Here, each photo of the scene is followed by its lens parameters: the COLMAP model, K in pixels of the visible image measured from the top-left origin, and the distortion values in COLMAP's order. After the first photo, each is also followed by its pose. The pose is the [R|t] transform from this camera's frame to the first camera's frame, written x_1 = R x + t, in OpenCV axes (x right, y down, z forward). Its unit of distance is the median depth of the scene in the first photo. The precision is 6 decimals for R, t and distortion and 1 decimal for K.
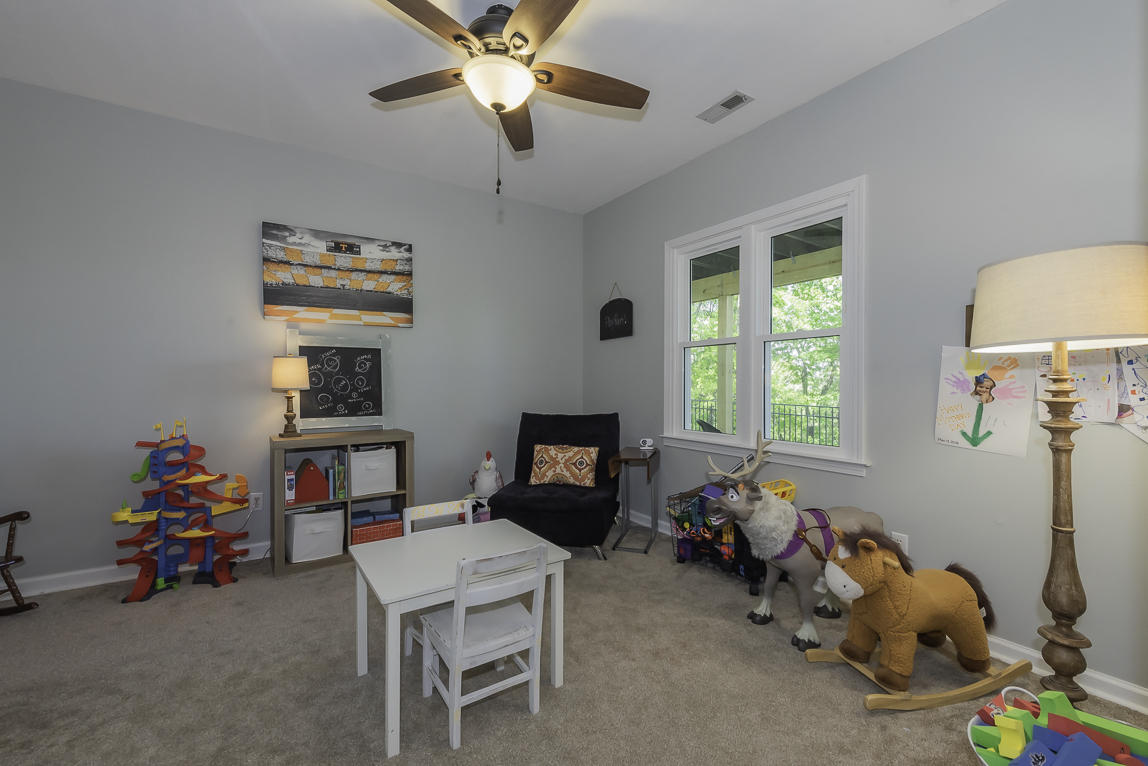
lens RADIAL K [[486.8, 0, 578.3], [0, 486.8, 384.5], [0, 0, 1]] dist [0.010179, -0.000933]
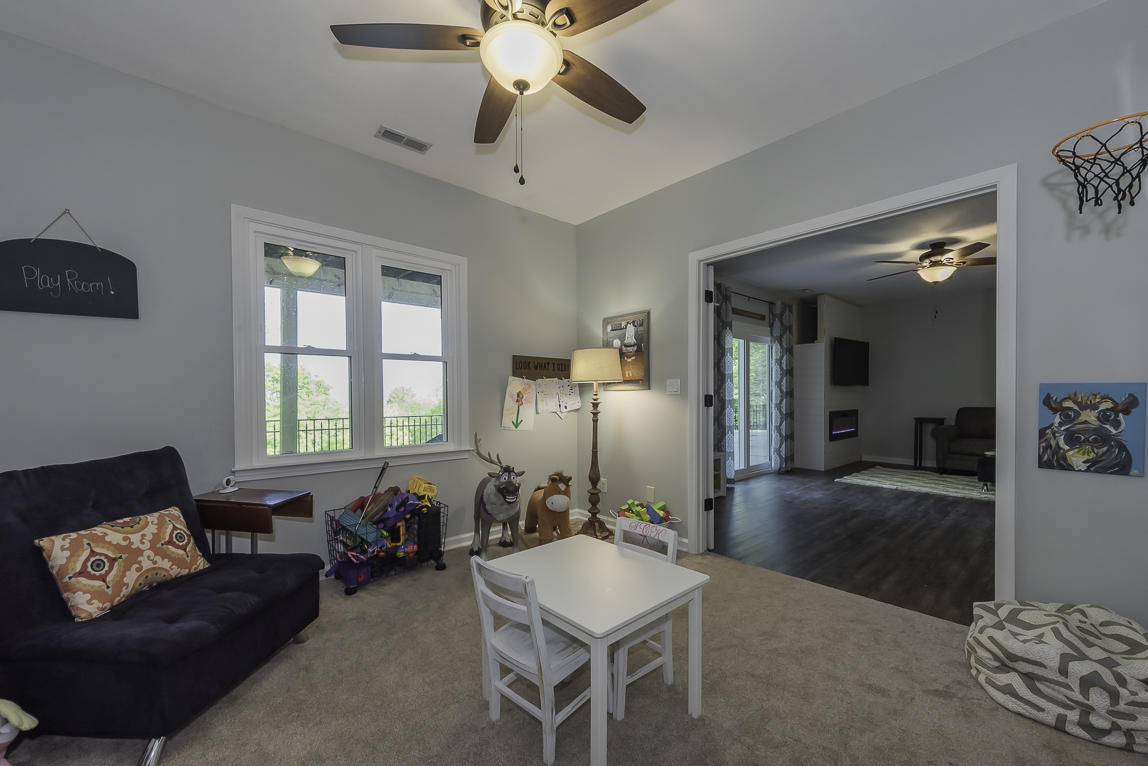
lens RADIAL K [[455.3, 0, 572.4], [0, 455.3, 388.2], [0, 0, 1]] dist [0.015095, -0.005815]
pose [[-0.132144, 0.014774, 0.991120, -1.000713], [0.007496, 0.999875, -0.013905, -0.006155], [-0.991202, 0.005592, -0.132238, 1.018705]]
